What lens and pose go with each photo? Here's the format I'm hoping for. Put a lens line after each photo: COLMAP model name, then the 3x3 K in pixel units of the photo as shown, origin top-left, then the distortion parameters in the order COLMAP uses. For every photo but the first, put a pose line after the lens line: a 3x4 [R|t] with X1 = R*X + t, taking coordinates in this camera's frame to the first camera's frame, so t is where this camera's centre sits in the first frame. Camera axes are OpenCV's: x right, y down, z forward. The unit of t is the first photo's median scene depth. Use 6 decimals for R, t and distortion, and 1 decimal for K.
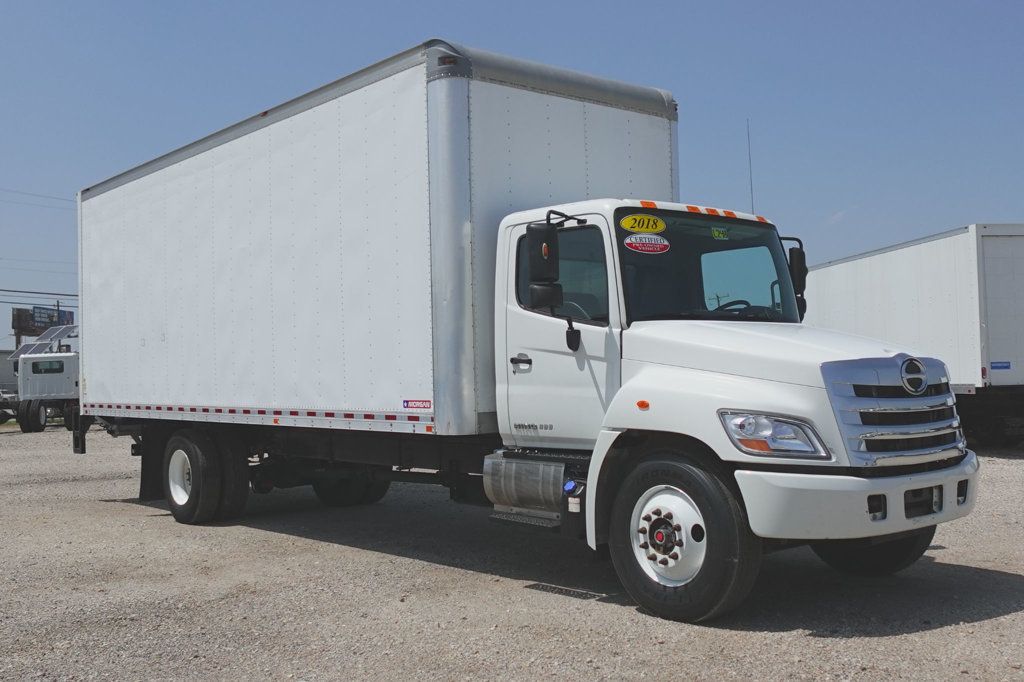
lens RADIAL K [[1042.7, 0, 512.0], [0, 1042.7, 341.0], [0, 0, 1]] dist [-0.005713, 0.006795]
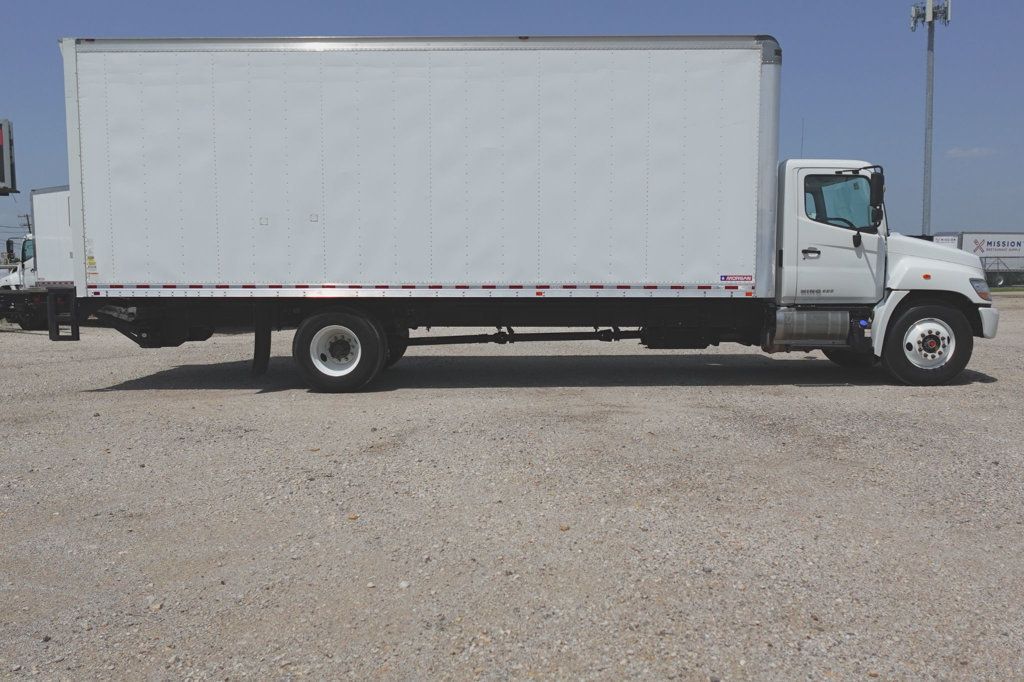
lens RADIAL K [[828.0, 0, 512.0], [0, 828.0, 341.0], [0, 0, 1]] dist [-0.004397, 0.001573]
pose [[0.656306, -0.042303, 0.753308, -1.379707], [-0.035659, 0.995572, 0.086974, 0.066652], [-0.753652, -0.083944, 0.651891, 0.517247]]
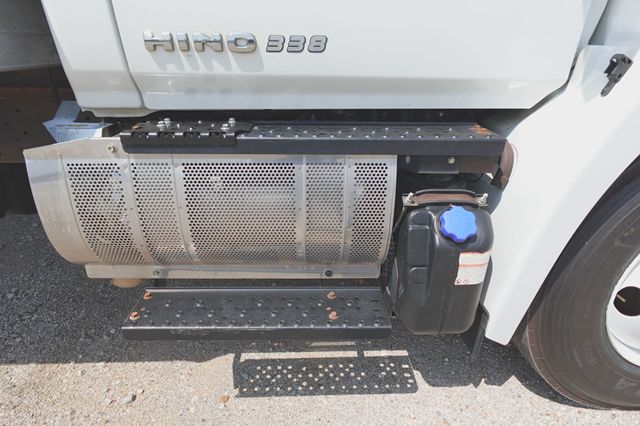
lens RADIAL K [[357.0, 0, 320.0], [0, 357.0, 213.0], [0, 0, 1]] dist [-0.023575, -0.001282]
pose [[0.617488, -0.298784, 0.727624, -0.059462], [-0.051348, 0.907762, 0.416331, 0.086695], [-0.784902, -0.294442, 0.545190, 0.952951]]
